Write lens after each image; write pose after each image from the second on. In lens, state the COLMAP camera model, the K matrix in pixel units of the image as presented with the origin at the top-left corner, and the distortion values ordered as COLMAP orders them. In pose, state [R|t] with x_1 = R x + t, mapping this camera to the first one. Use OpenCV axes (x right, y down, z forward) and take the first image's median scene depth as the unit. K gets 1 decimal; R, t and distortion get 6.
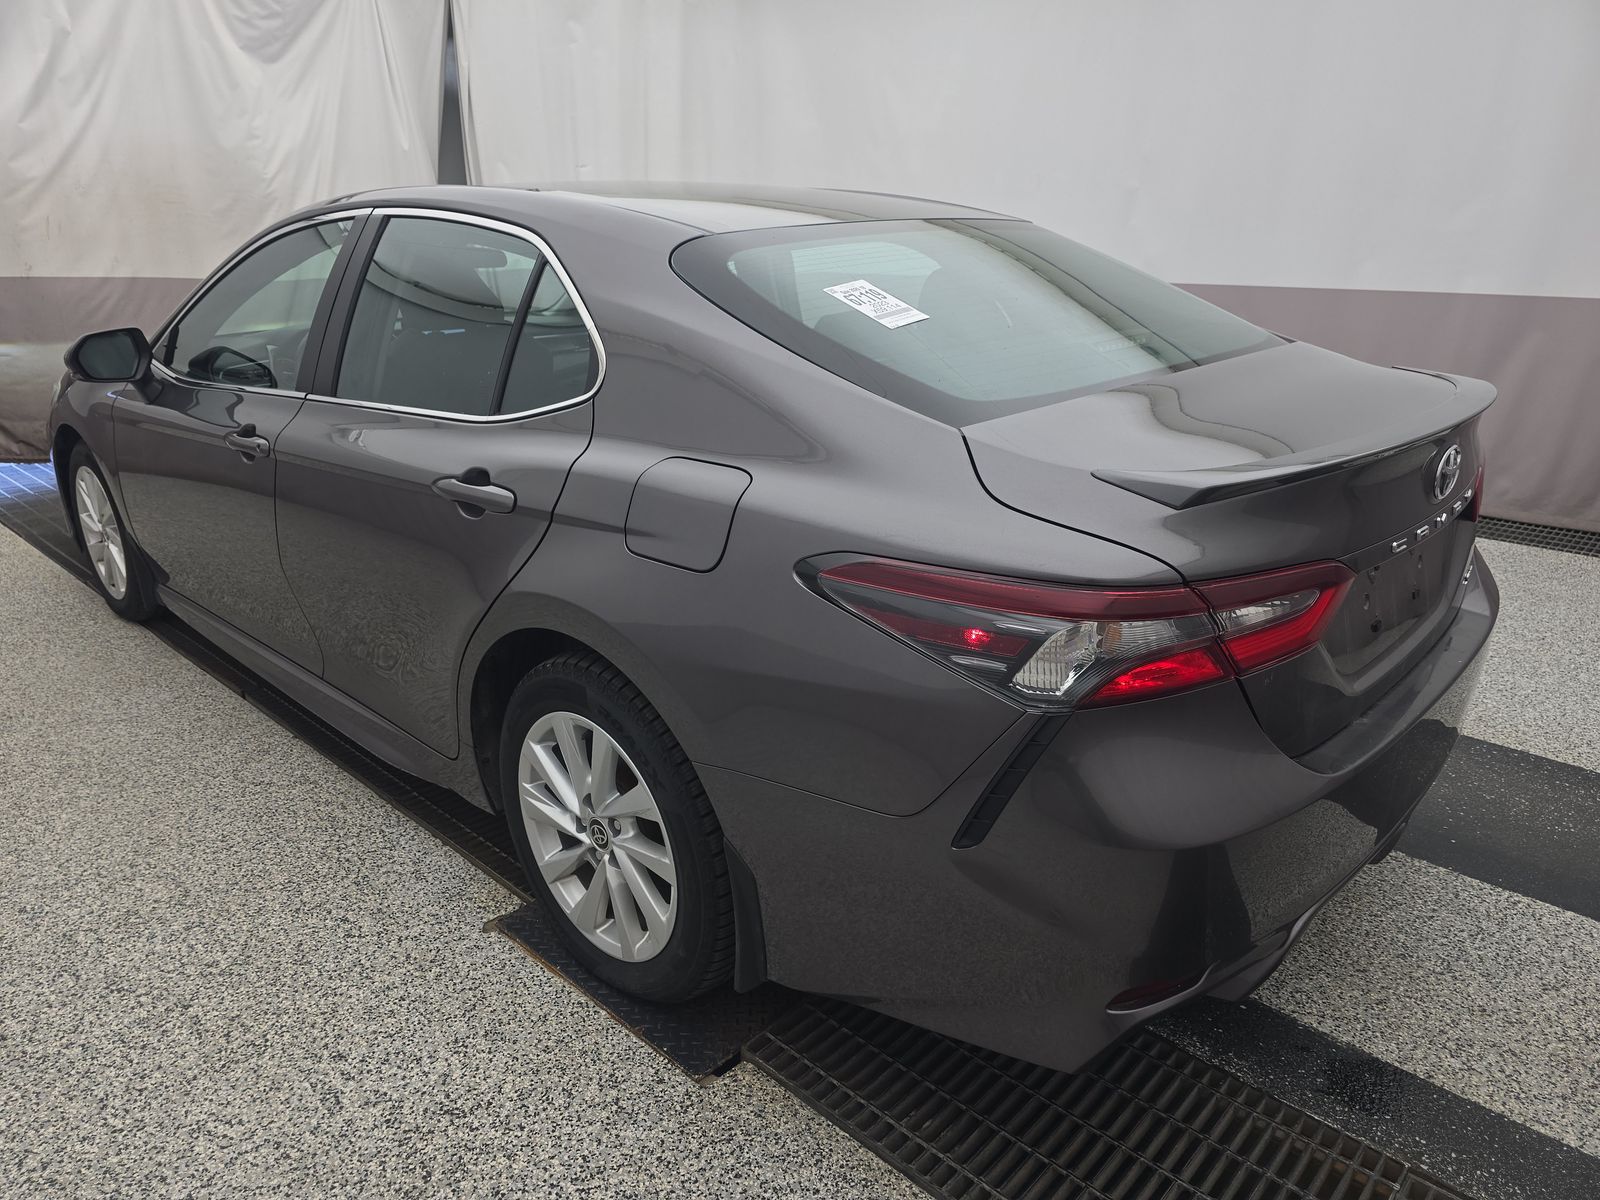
lens RADIAL K [[1076.1, 0, 800.0], [0, 1076.1, 600.0], [0, 0, 1]] dist [0.000815, -0.002547]
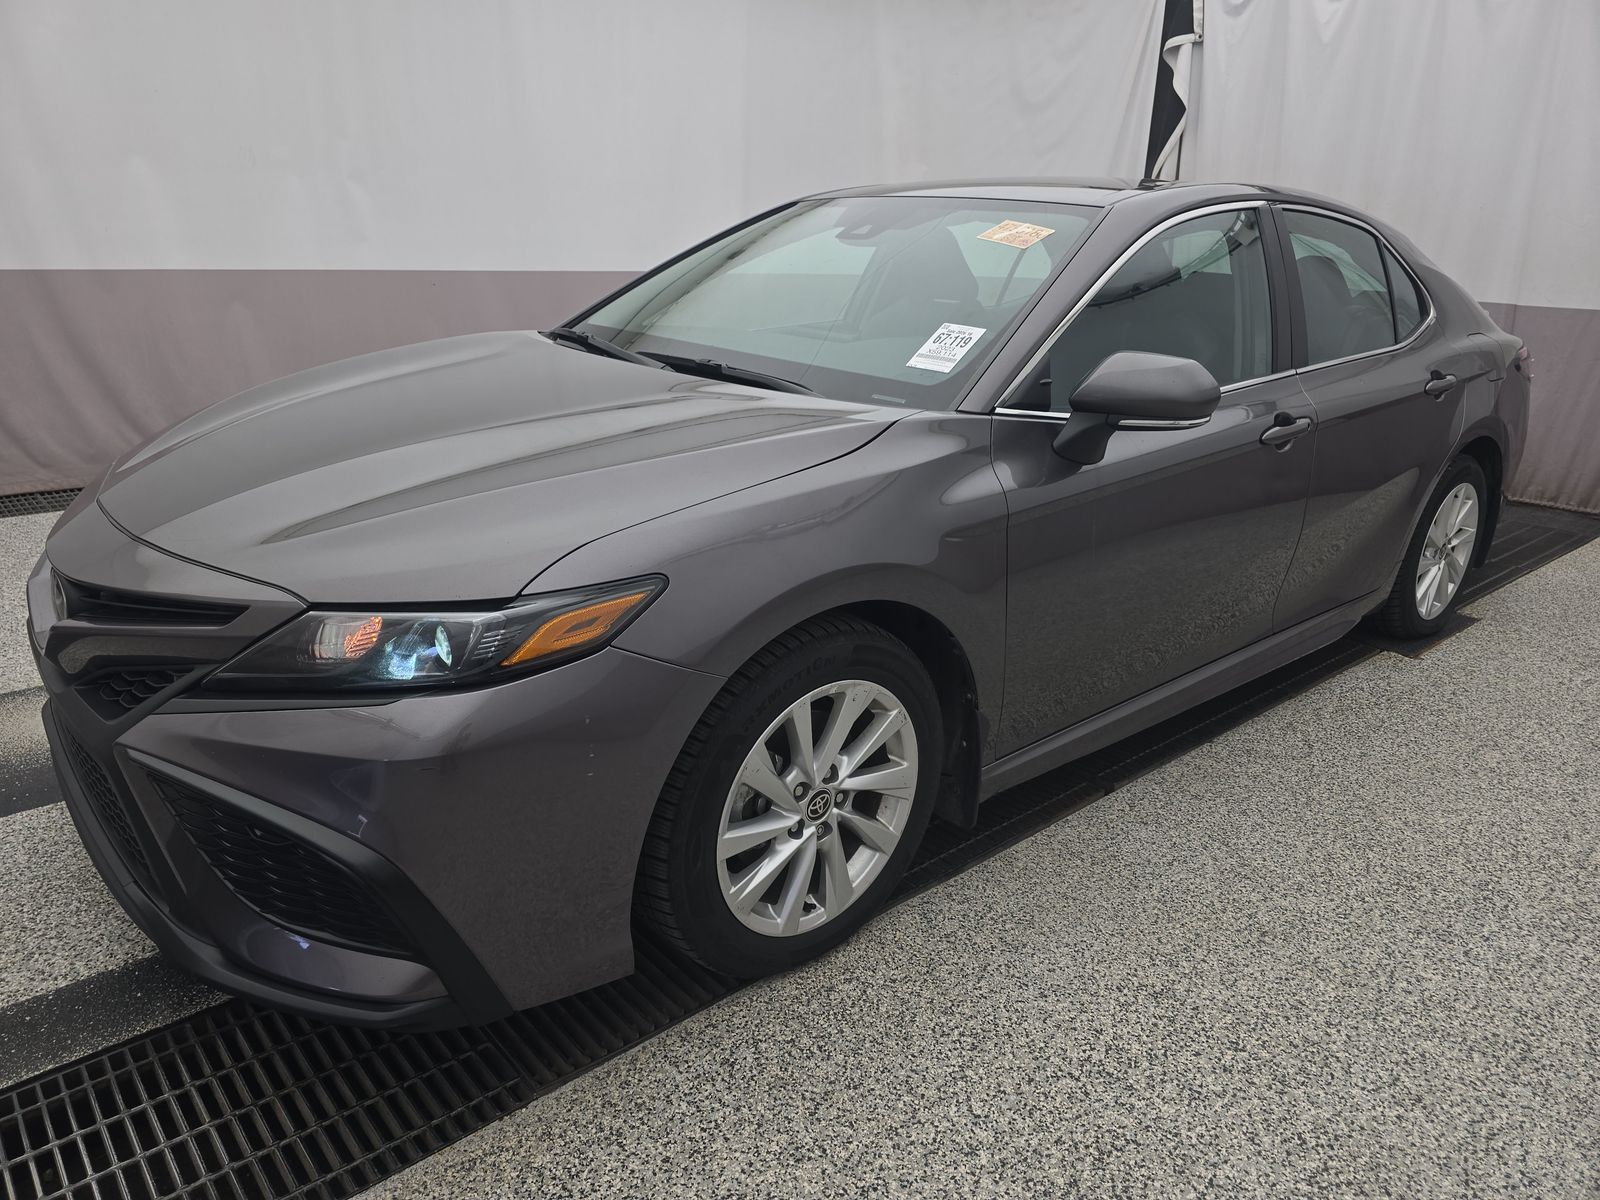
lens RADIAL K [[1076.1, 0, 800.0], [0, 1076.1, 600.0], [0, 0, 1]] dist [0.000815, -0.002547]
pose [[0.108662, -0.316282, 0.942421, -1.618953], [0.305139, 0.912880, 0.271185, -0.426581], [-0.946088, 0.258102, 0.195706, 1.322011]]
